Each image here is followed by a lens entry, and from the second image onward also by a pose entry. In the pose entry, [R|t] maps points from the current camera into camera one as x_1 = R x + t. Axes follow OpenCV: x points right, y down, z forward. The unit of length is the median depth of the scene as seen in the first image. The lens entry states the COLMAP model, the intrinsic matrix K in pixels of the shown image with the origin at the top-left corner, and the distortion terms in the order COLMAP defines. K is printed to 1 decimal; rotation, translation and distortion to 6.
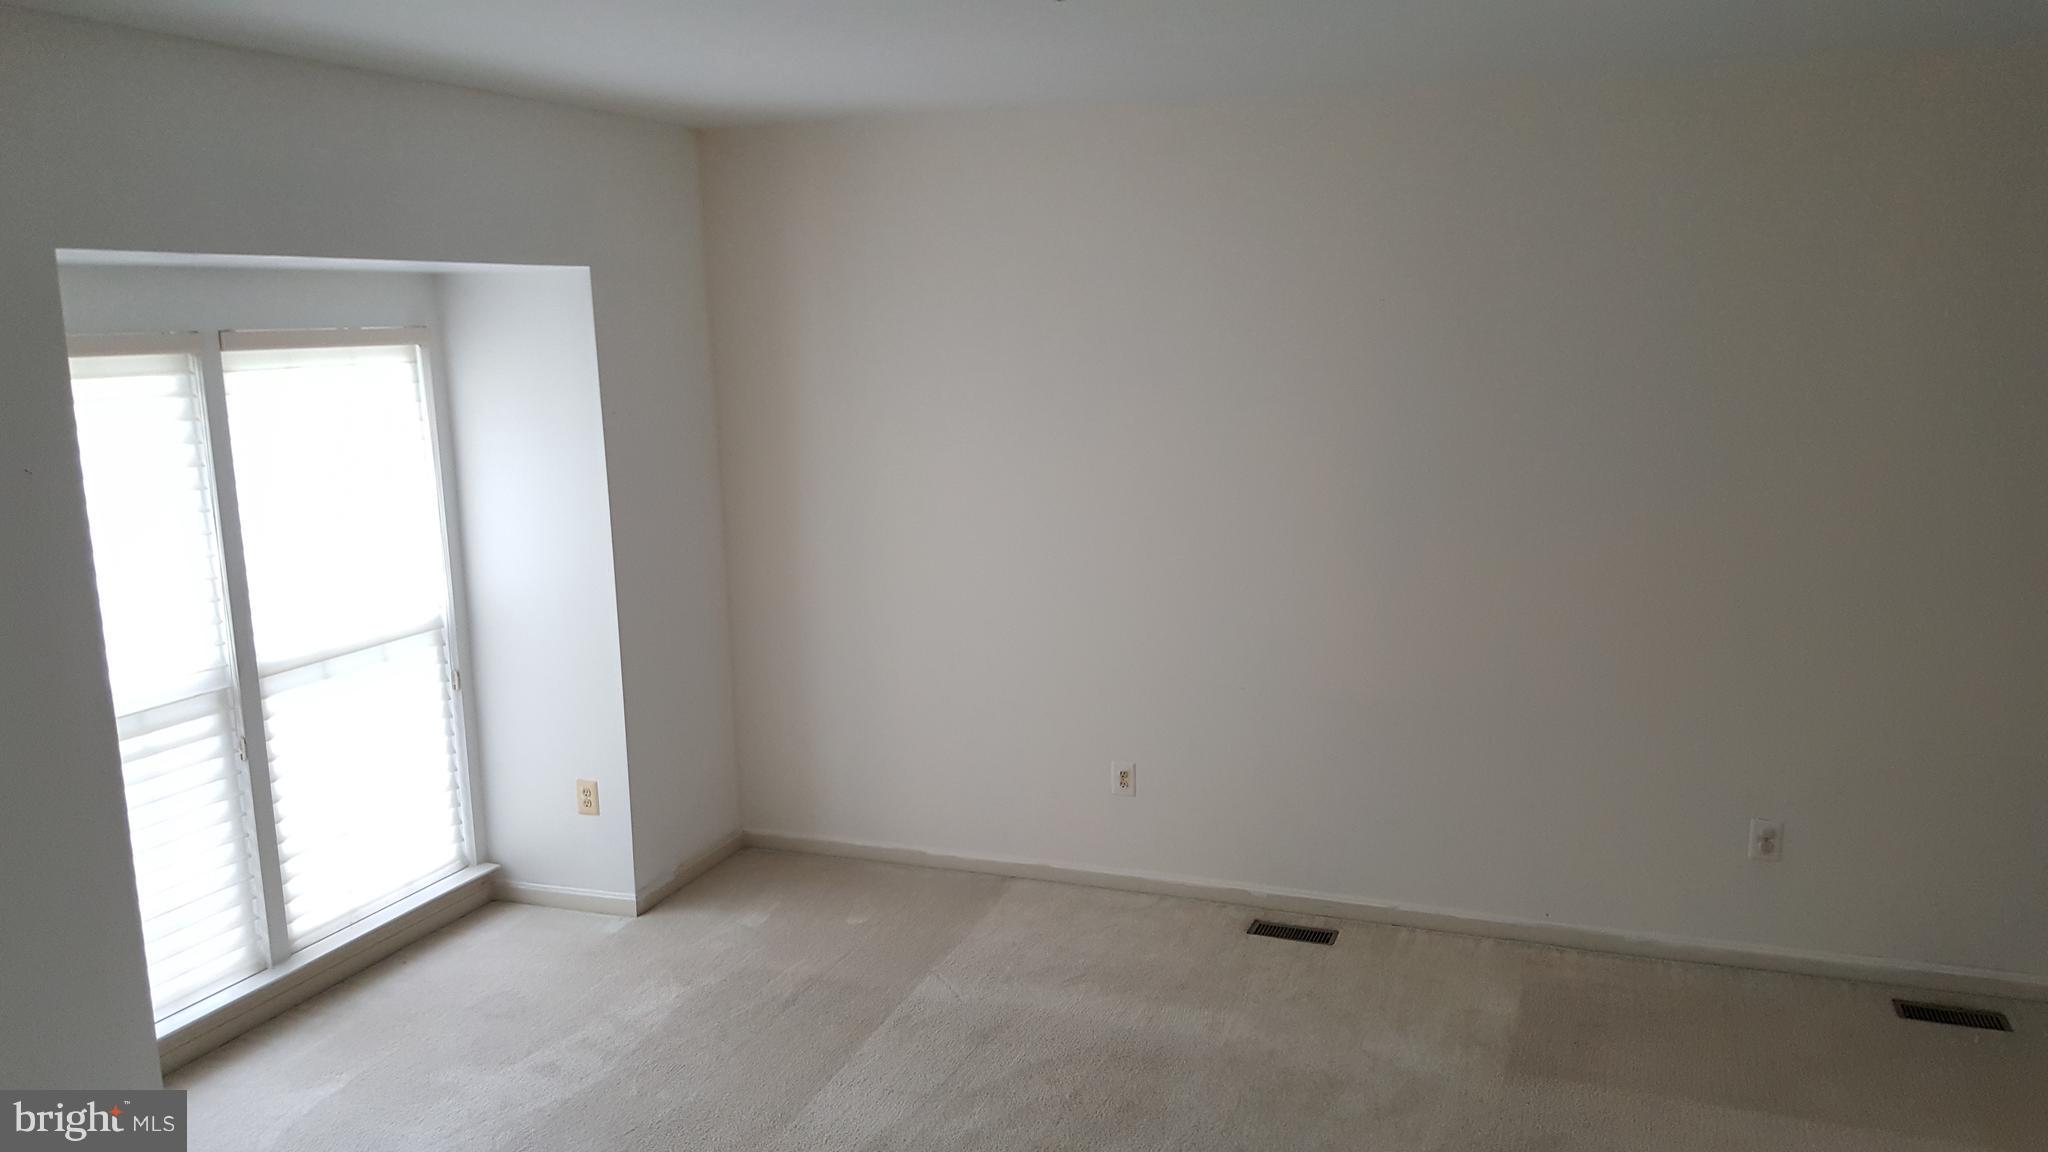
lens RADIAL K [[1458.1, 0, 1024.0], [0, 1458.1, 576.0], [0, 0, 1]] dist [0.110364, -0.179400]
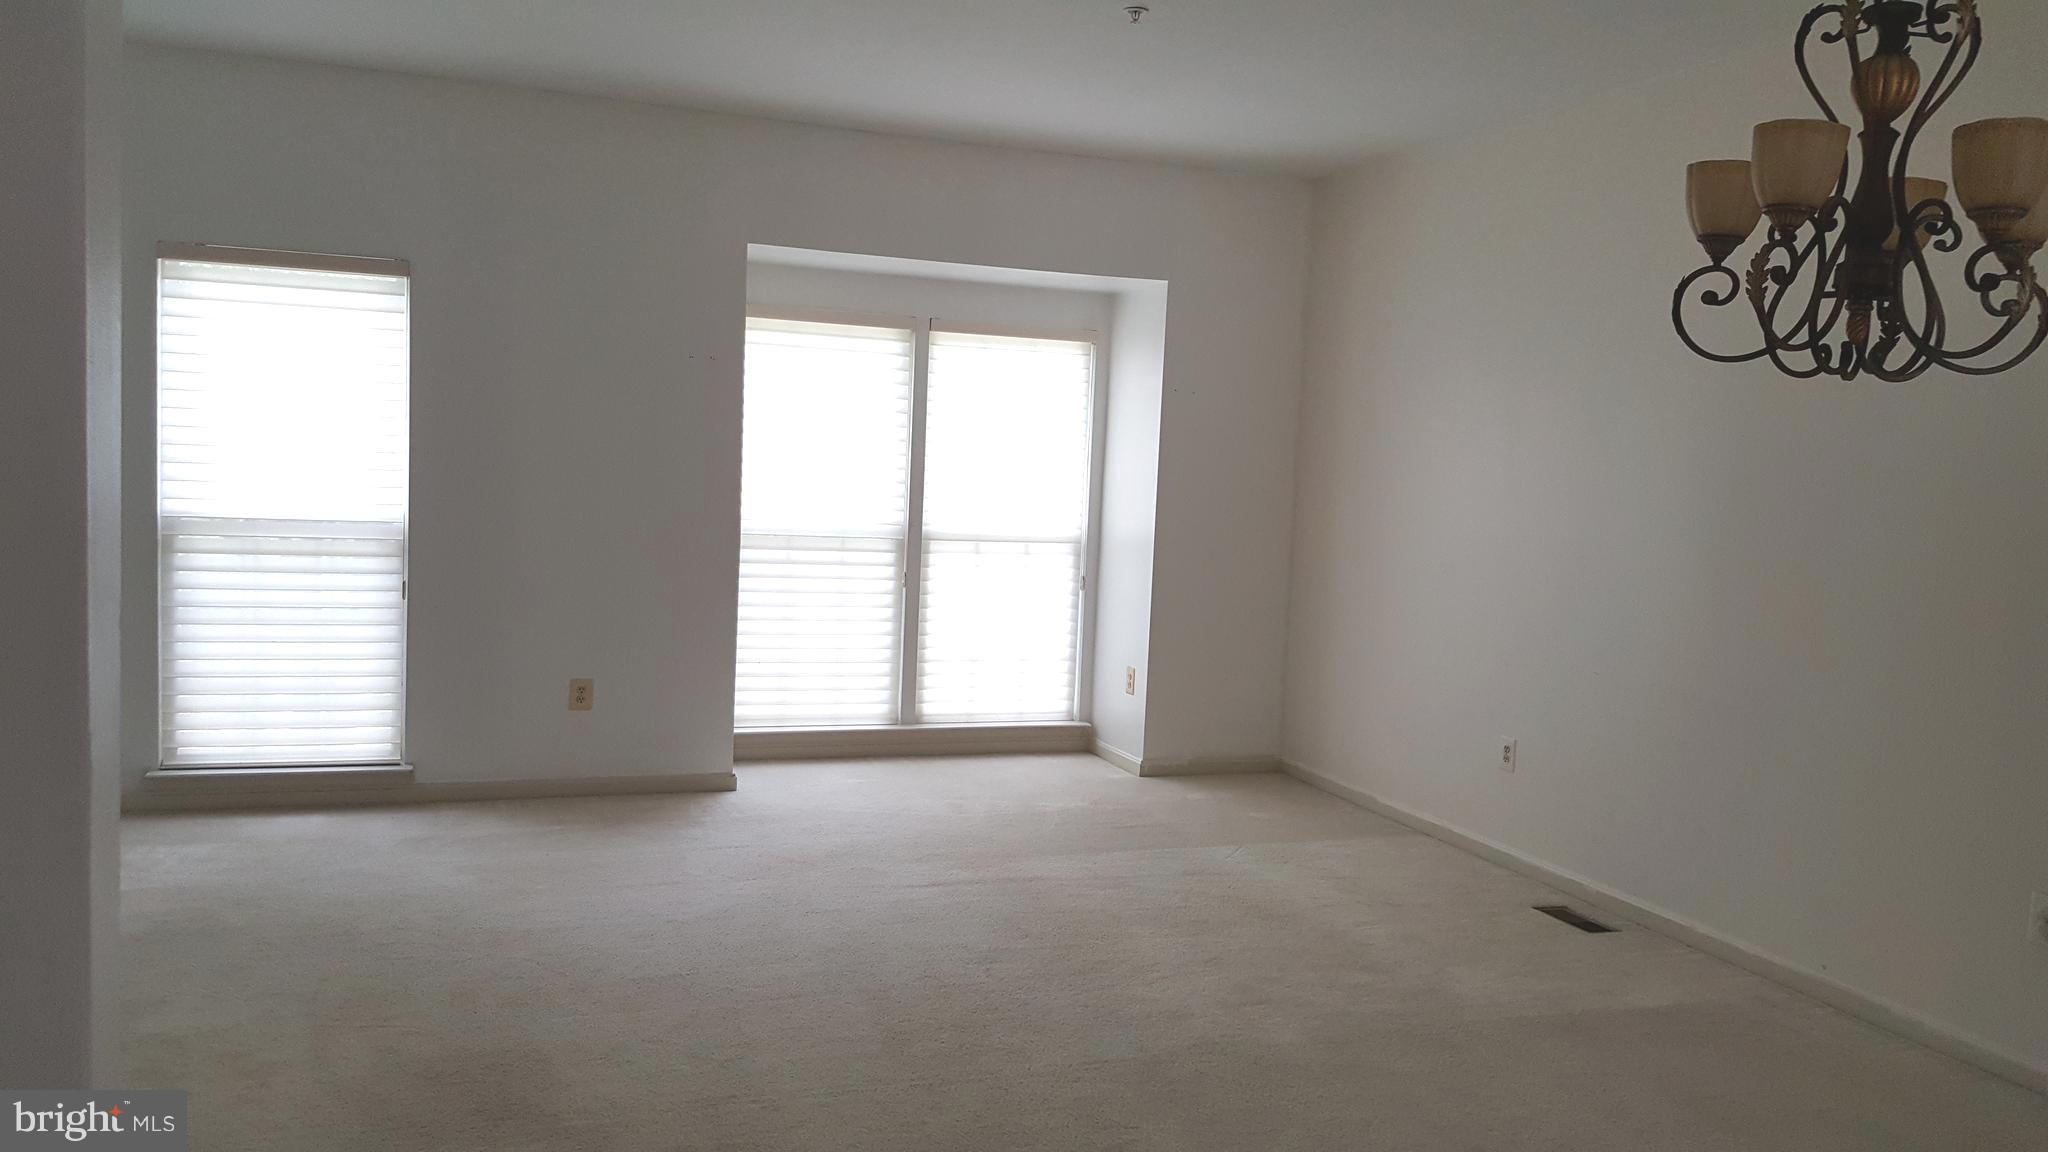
lens RADIAL K [[1458.1, 0, 1024.0], [0, 1458.1, 576.0], [0, 0, 1]] dist [0.110364, -0.179400]
pose [[0.651244, 0.110927, -0.750717, 0.653250], [-0.184283, 0.982764, -0.014650, 0.100340], [0.736153, 0.147885, 0.660461, 0.050357]]
